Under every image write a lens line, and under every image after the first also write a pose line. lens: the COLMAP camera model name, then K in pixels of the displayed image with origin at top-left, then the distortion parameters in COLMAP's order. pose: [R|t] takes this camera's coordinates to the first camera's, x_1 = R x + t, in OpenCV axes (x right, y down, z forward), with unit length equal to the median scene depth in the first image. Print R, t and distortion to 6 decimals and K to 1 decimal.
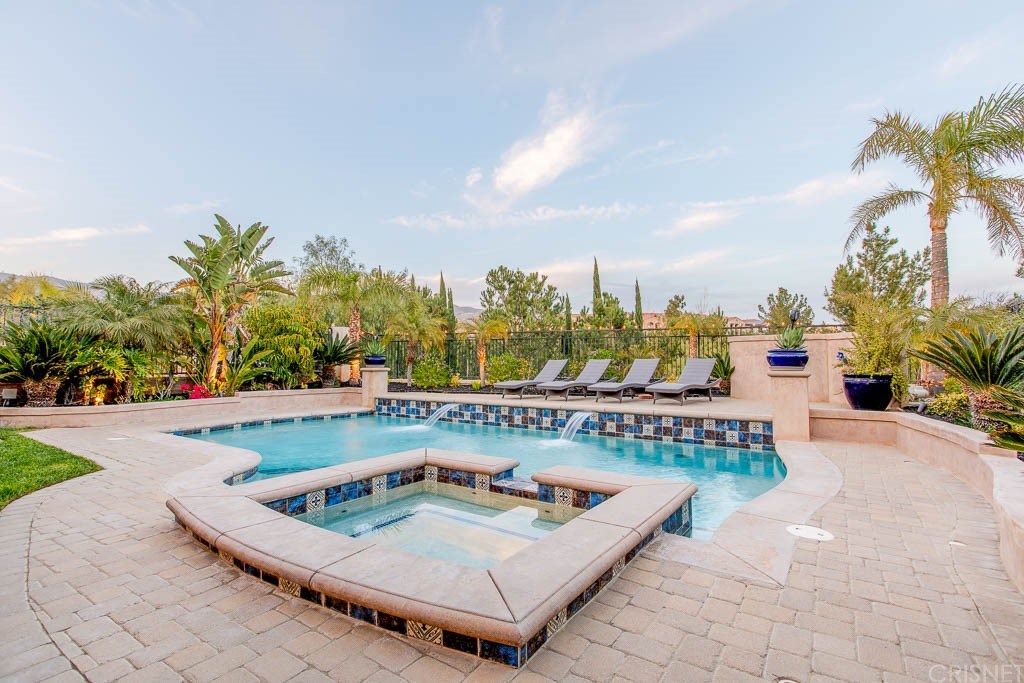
lens RADIAL K [[481.6, 0, 513.1], [0, 481.6, 338.9], [0, 0, 1]] dist [-0.007461, -0.000055]
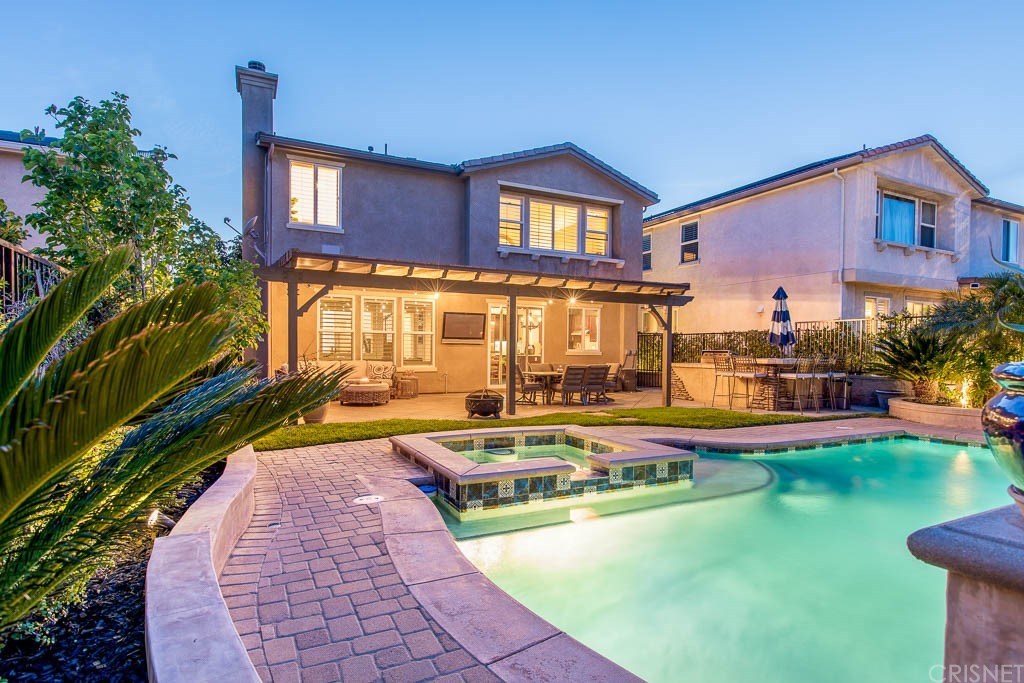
lens RADIAL K [[529.5, 0, 506.2], [0, 529.5, 350.6], [0, 0, 1]] dist [0.011691, -0.000223]
pose [[-0.483292, -0.004142, -0.875449, 0.515783], [0.034647, 0.999115, -0.023853, 0.010669], [0.874773, -0.041859, -0.482721, 0.616437]]
